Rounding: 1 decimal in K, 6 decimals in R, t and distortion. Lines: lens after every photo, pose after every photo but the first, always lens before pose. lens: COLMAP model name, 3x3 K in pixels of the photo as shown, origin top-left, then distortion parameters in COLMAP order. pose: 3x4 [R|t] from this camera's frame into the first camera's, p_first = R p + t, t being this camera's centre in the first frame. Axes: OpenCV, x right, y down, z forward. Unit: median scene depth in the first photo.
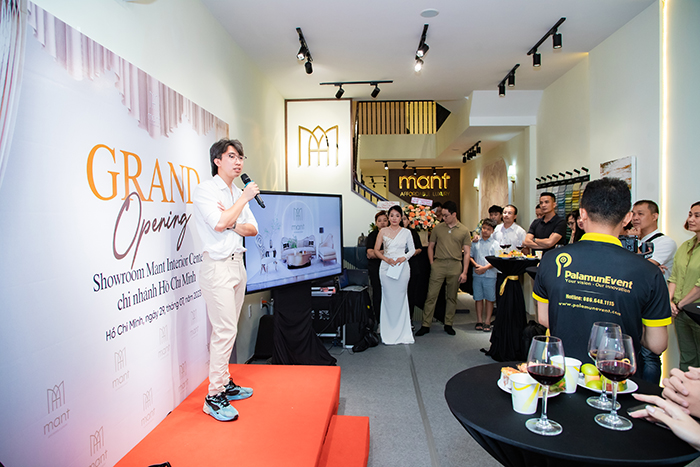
lens RADIAL K [[474.0, 0, 351.2], [0, 474.0, 233.0], [0, 0, 1]] dist [-0.072553, 0.020799]
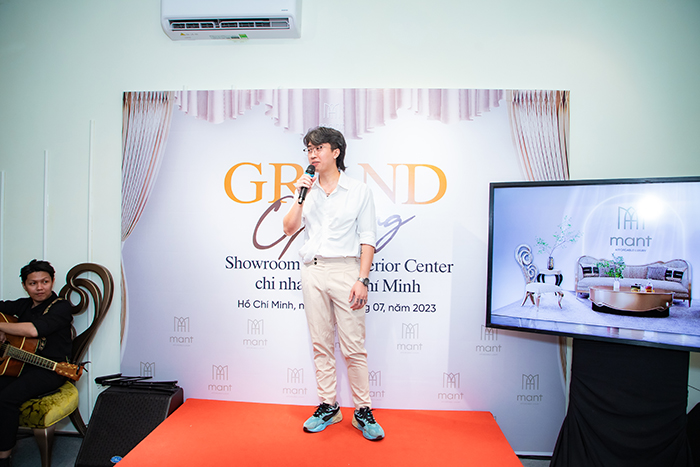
lens RADIAL K [[474.0, 0, 347.0], [0, 474.0, 231.7], [0, 0, 1]] dist [-0.072553, 0.020799]
pose [[-0.017966, 0.014086, -0.999739, 0.455570], [-0.054187, 0.998418, 0.015041, -0.013644], [0.998369, 0.054443, -0.017174, 0.719783]]
